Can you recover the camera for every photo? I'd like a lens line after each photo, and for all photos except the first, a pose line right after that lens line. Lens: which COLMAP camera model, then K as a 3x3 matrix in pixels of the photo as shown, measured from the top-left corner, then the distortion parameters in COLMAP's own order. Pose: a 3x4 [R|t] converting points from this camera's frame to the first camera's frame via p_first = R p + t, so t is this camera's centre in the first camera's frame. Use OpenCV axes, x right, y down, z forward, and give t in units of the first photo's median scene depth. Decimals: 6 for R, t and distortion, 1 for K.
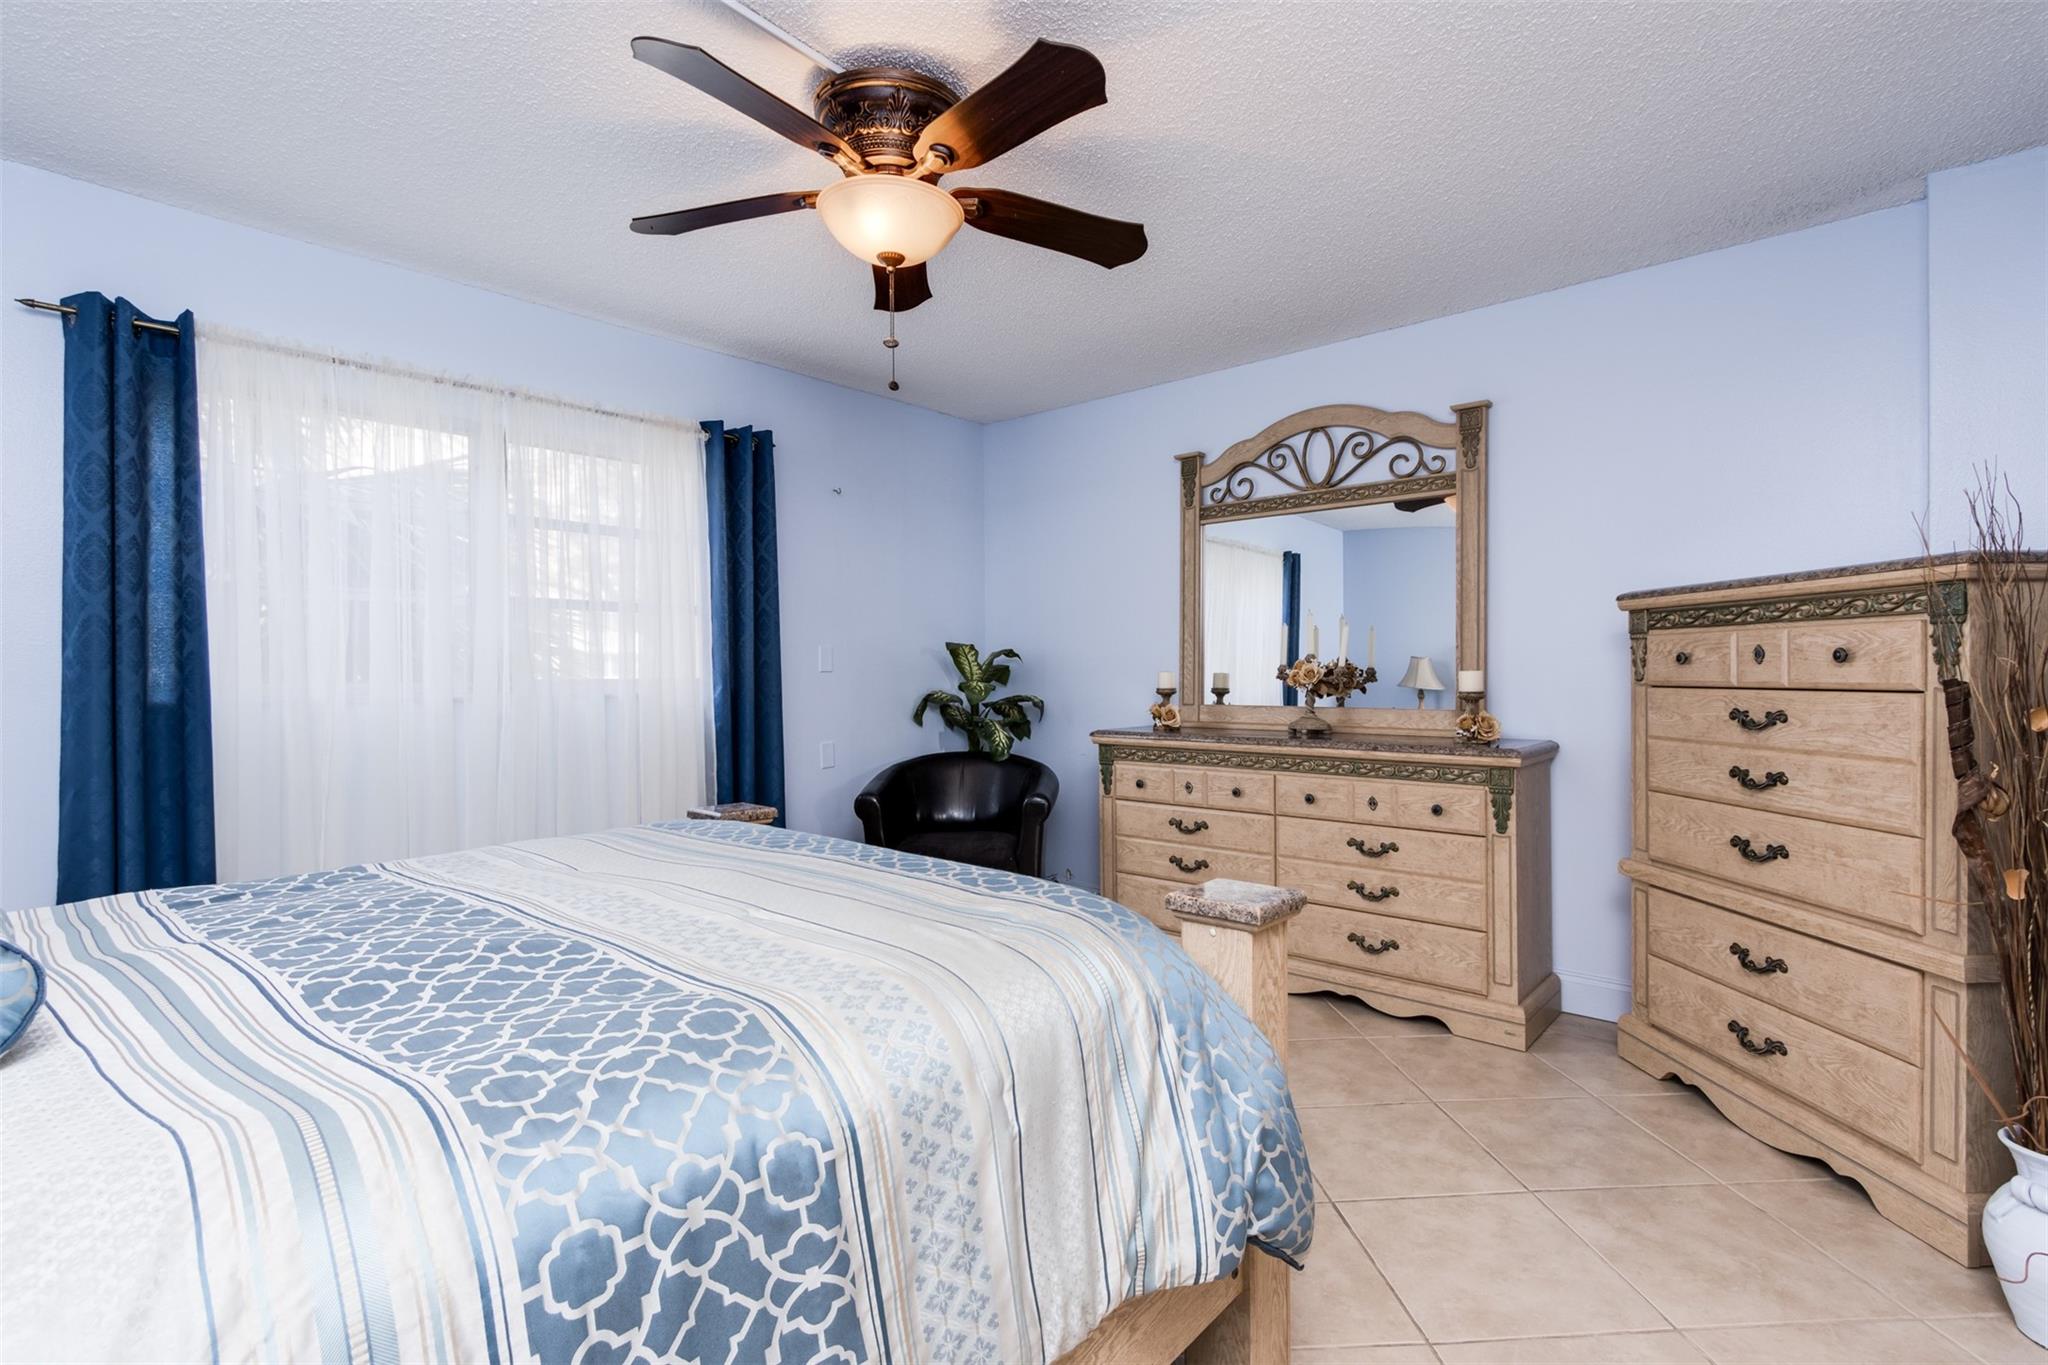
lens RADIAL K [[937.8, 0, 1031.3], [0, 937.8, 683.9], [0, 0, 1]] dist [0.001447, 0.002092]
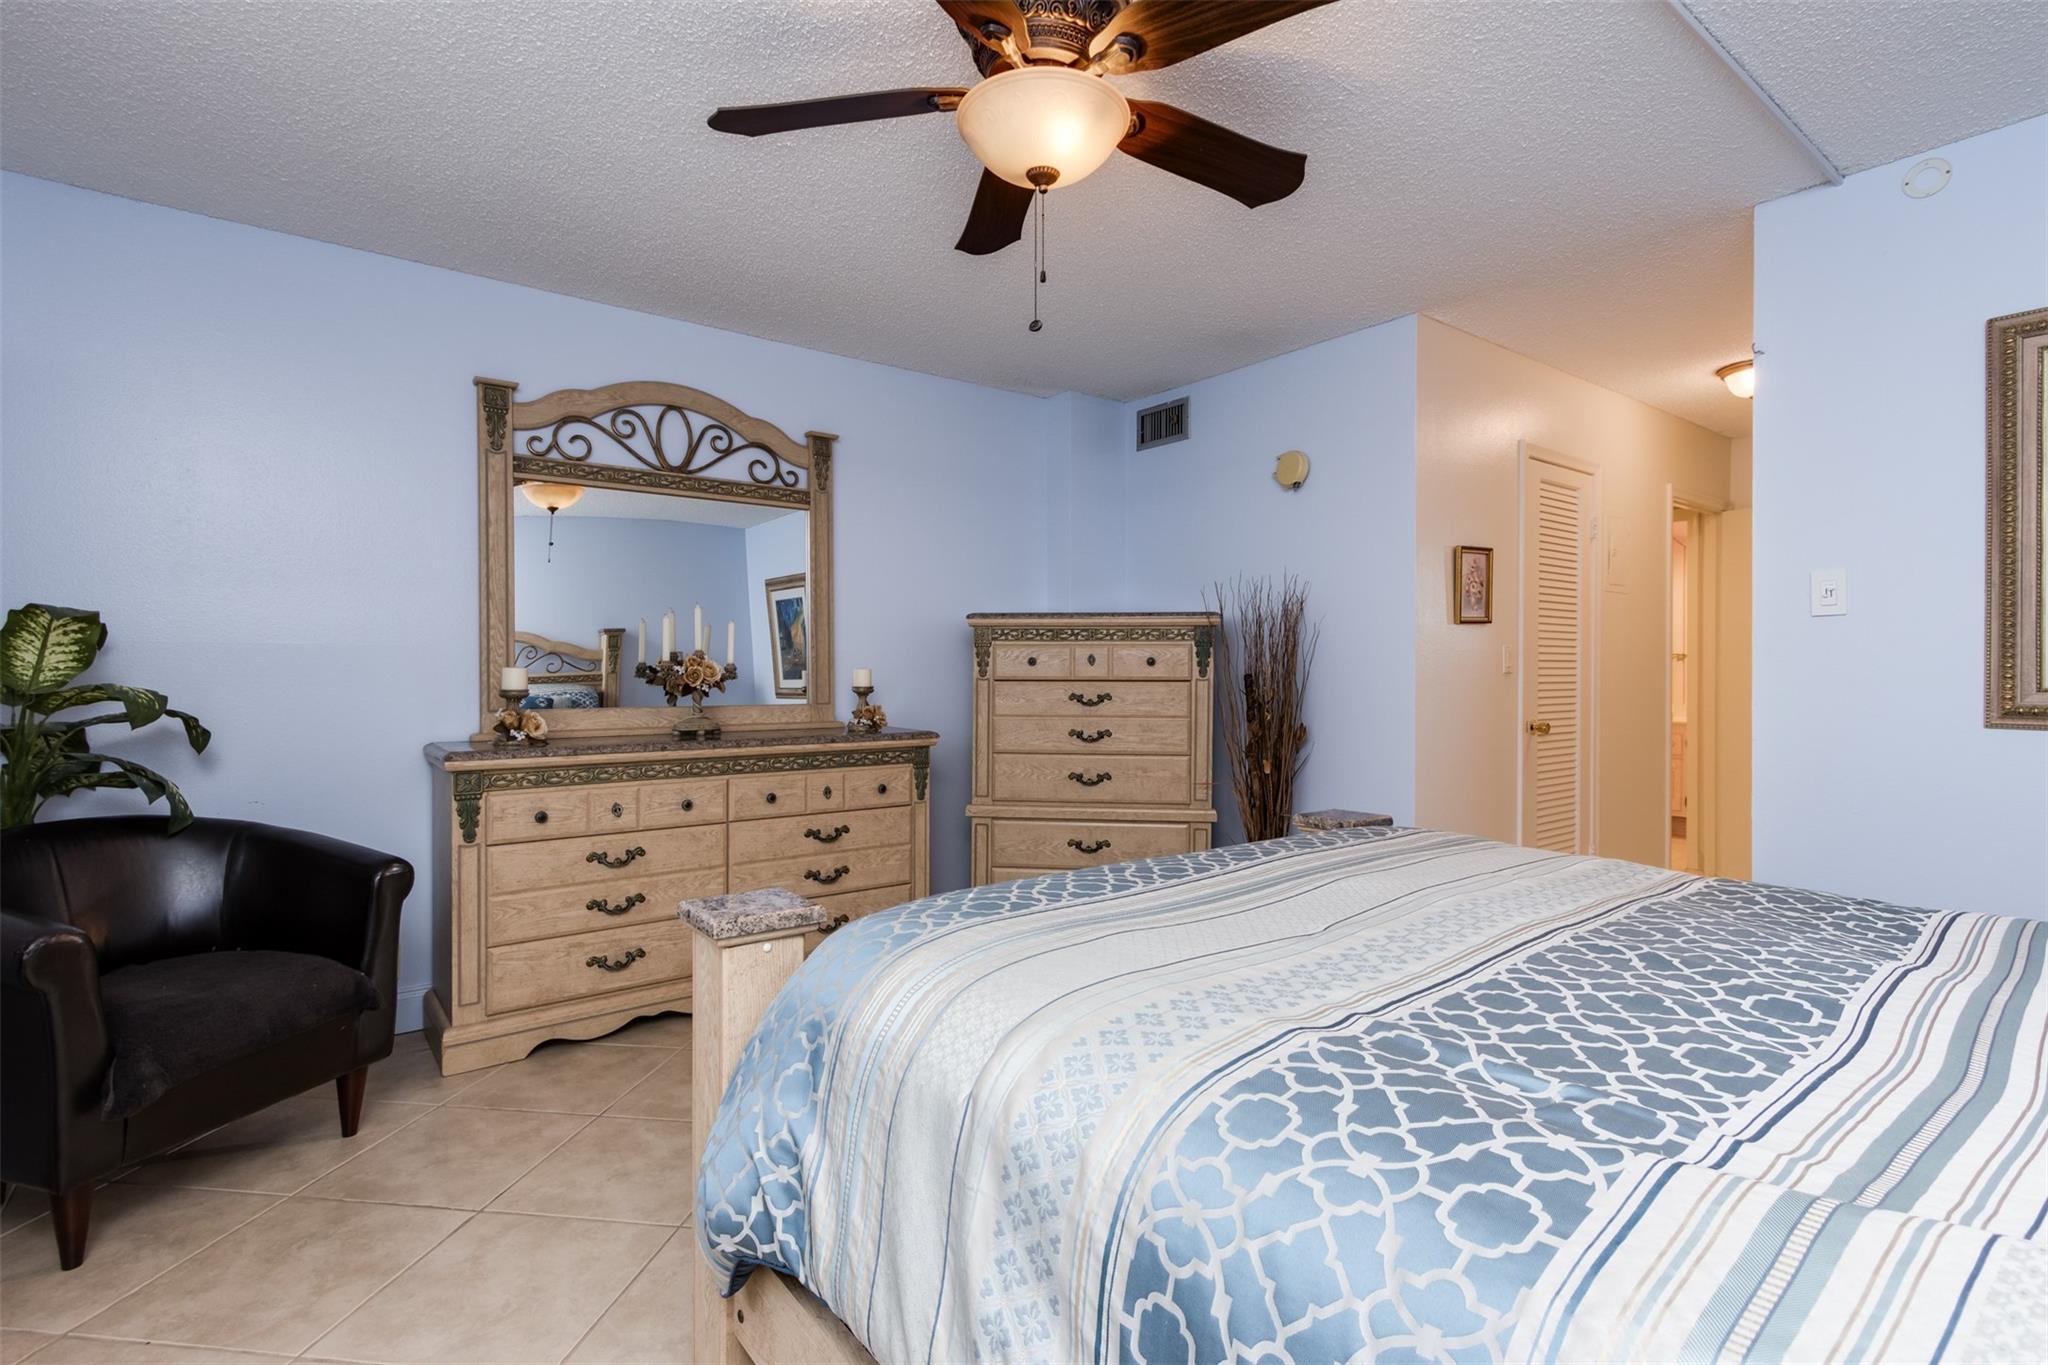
lens RADIAL K [[937.8, 0, 1031.2], [0, 937.8, 686.1], [0, 0, 1]] dist [0.001447, 0.002092]
pose [[0.226252, -0.012536, 0.973988, -0.557668], [0.009672, 0.999897, 0.010623, -0.002343], [-0.974021, 0.007016, 0.226350, 0.477565]]
